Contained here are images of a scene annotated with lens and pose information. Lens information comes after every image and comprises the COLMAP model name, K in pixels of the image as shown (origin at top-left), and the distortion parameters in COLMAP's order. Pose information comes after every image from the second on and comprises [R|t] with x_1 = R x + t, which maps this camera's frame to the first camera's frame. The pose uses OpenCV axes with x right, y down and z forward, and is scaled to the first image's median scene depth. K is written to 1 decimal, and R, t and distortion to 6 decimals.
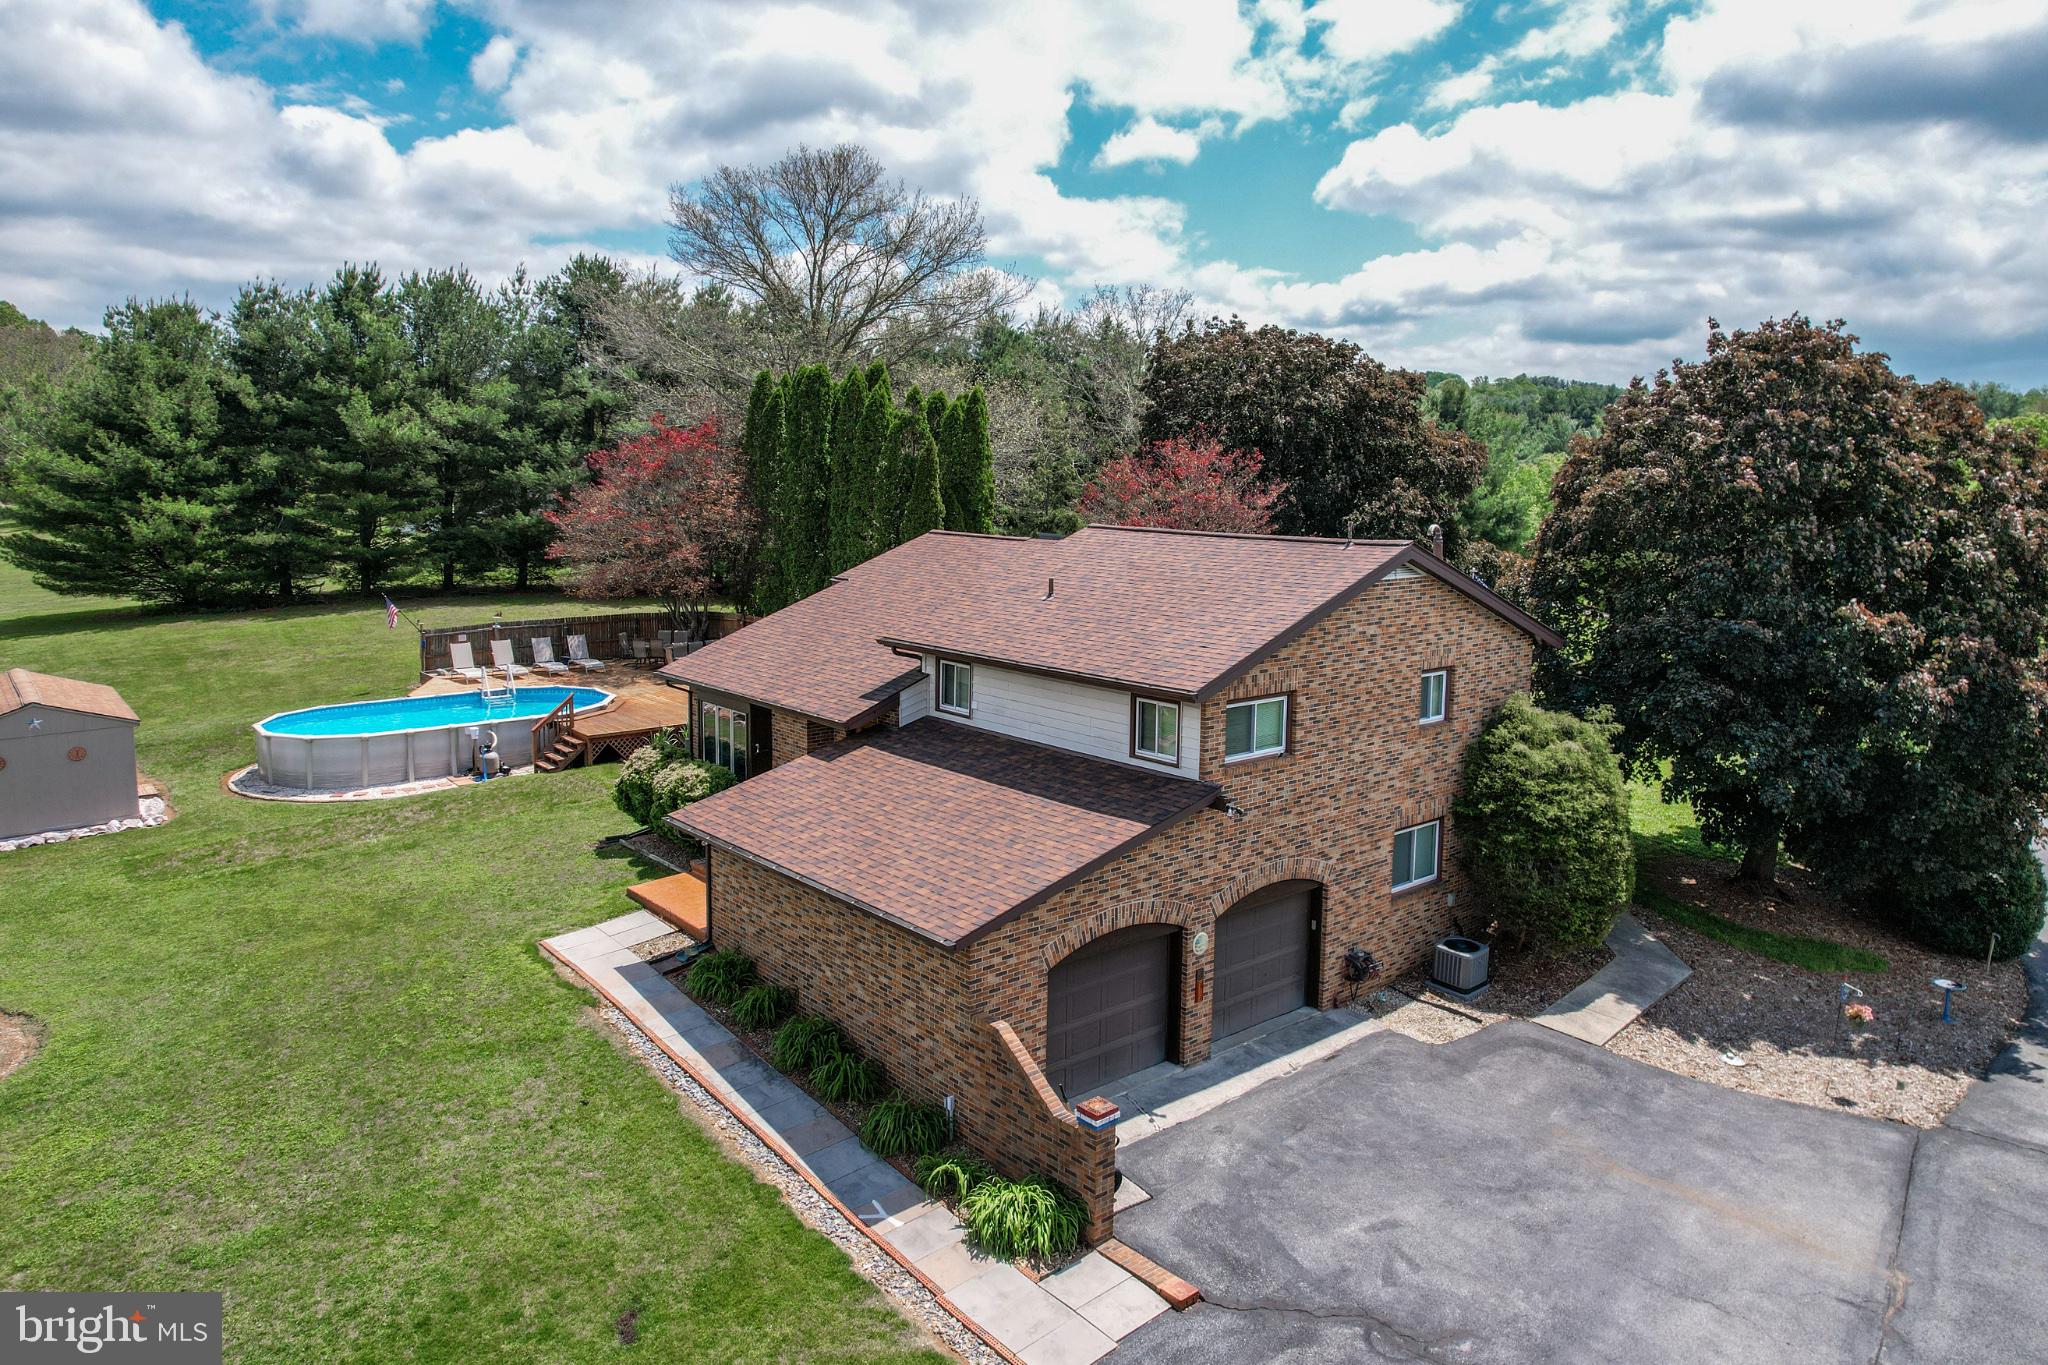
lens RADIAL K [[1366.1, 0, 1027.4], [0, 1366.1, 605.3], [0, 0, 1]] dist [-0.039879, 0.001006]
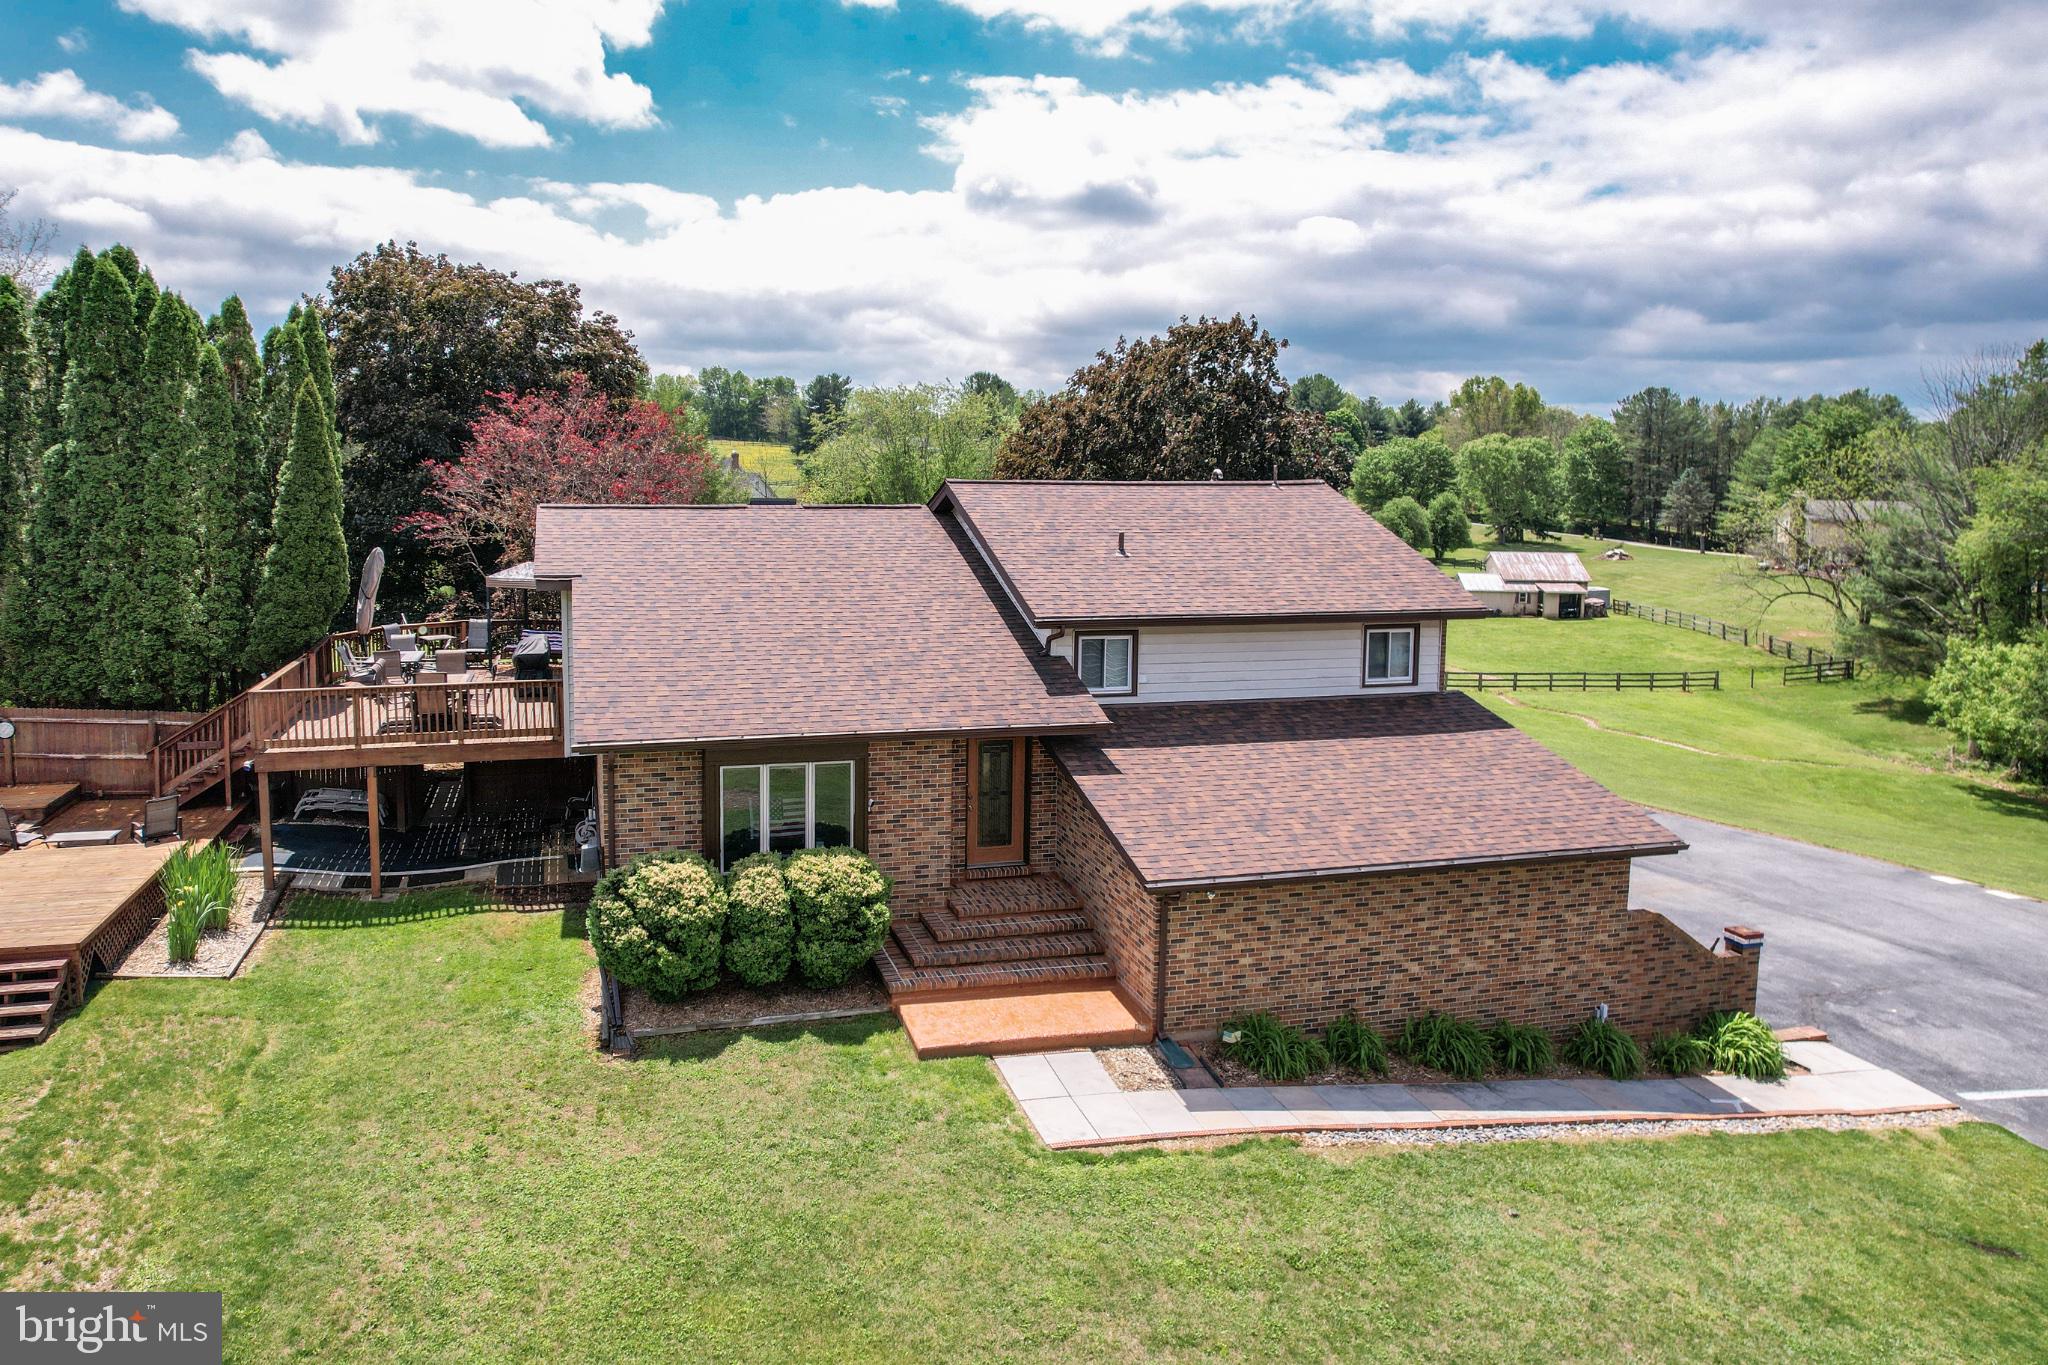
lens RADIAL K [[1355.7, 0, 907.2], [0, 1355.7, 628.6], [0, 0, 1]] dist [-0.055697, 0.032610]
pose [[0.456880, -0.113229, 0.882292, -0.911634], [0.091820, 0.992570, 0.079835, -0.043924], [-0.884777, 0.044537, 0.463882, 0.764673]]
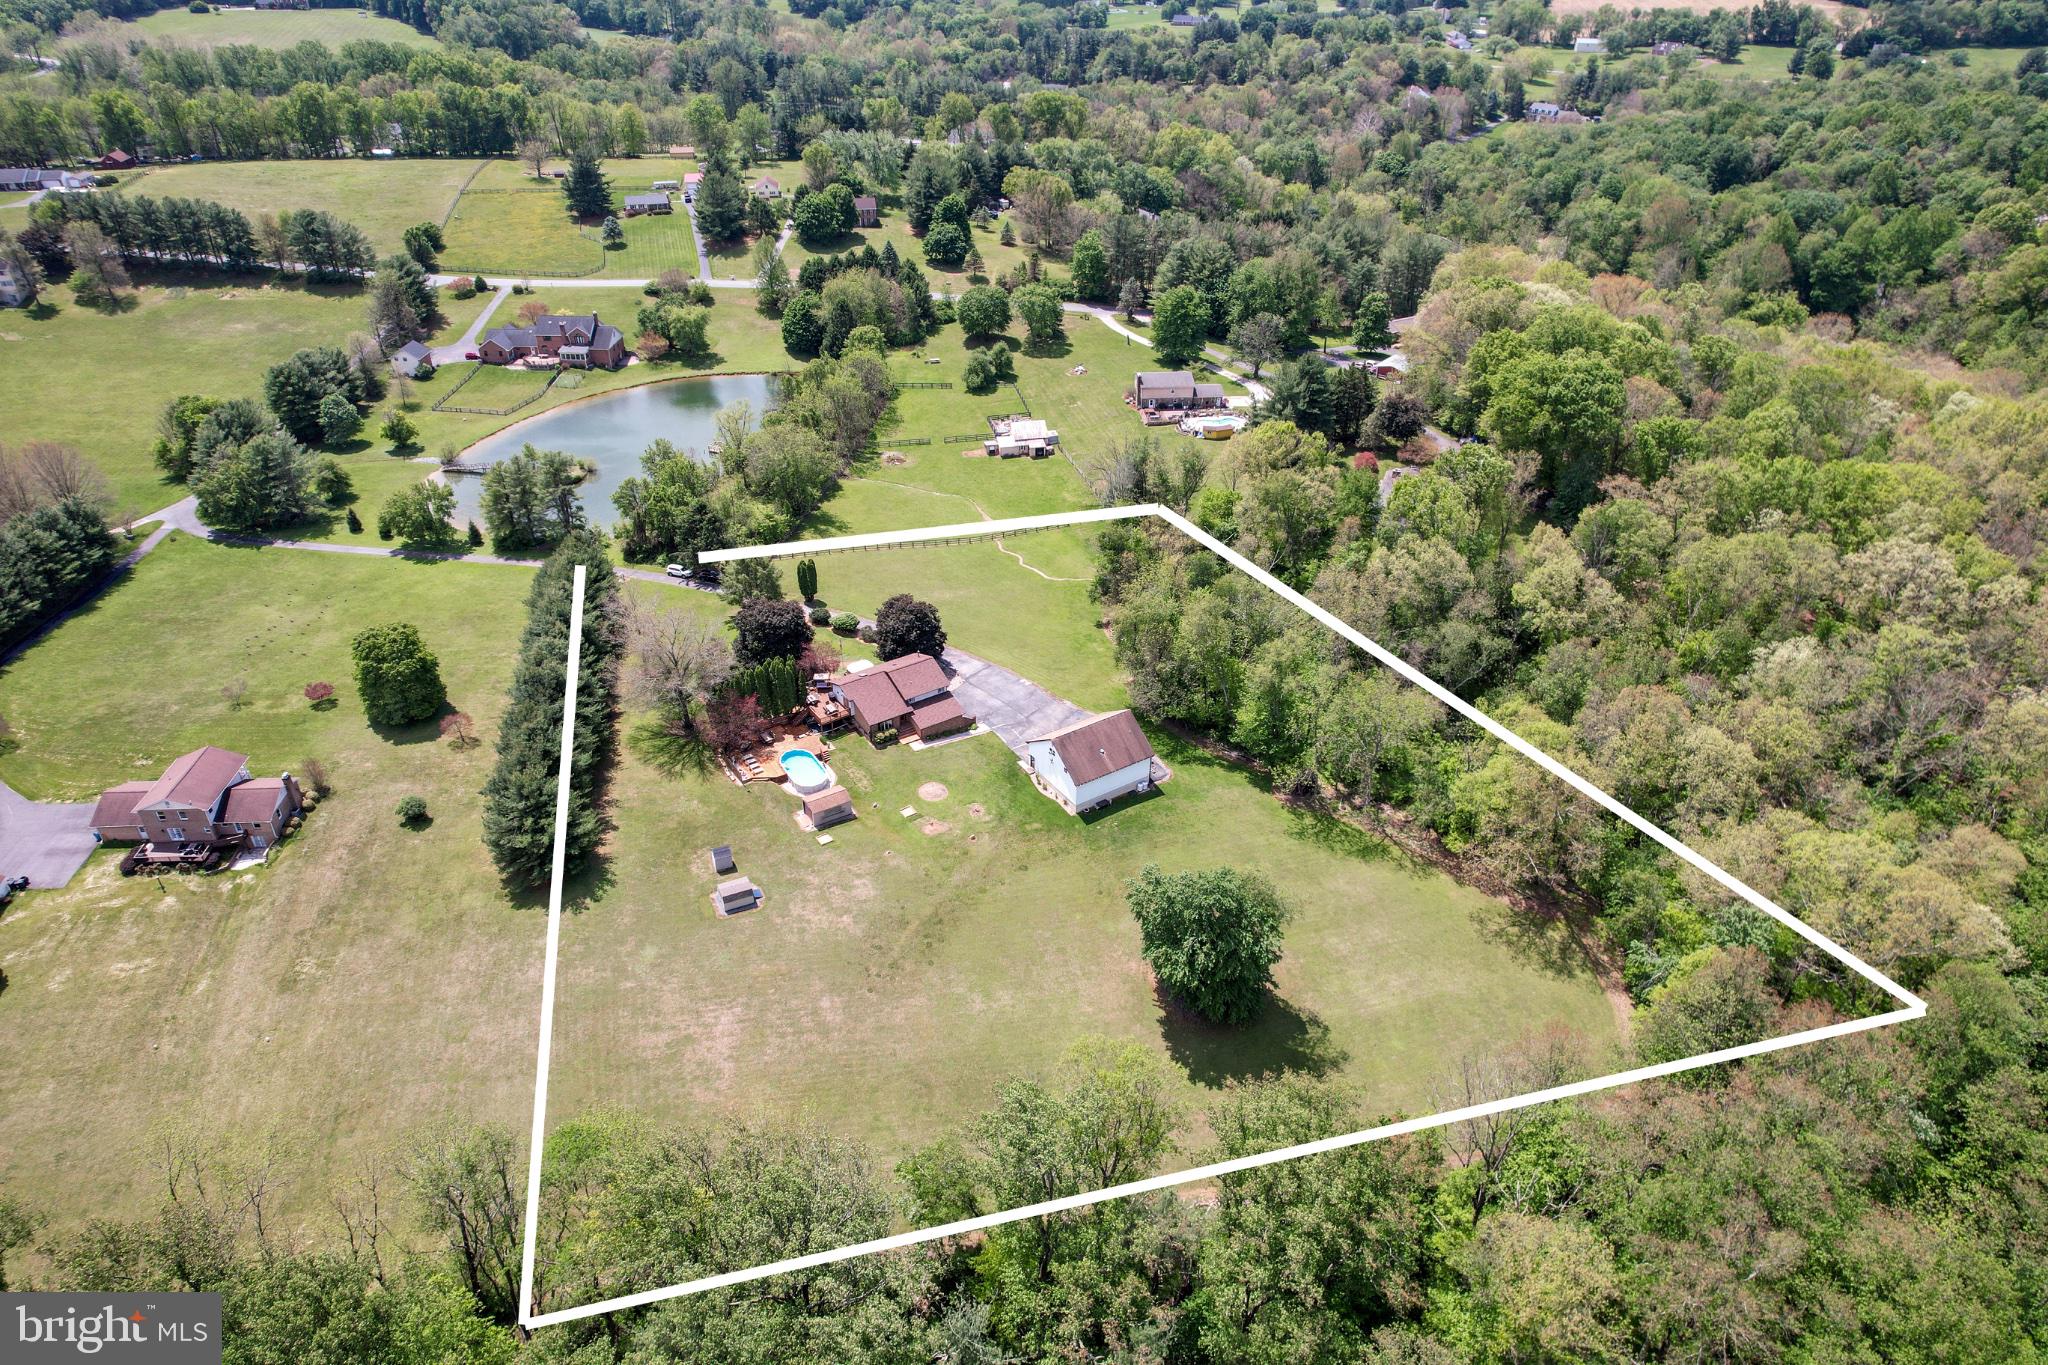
lens RADIAL K [[1311.7, 0, 1032.6], [0, 1311.7, 693.0], [0, 0, 1]] dist [-0.068874, 0.058651]
pose [[0.125428, -0.550637, 0.825268, -6.832055], [0.100026, 0.834617, 0.541672, -4.418944], [-0.987047, 0.014608, 0.159762, -1.032026]]
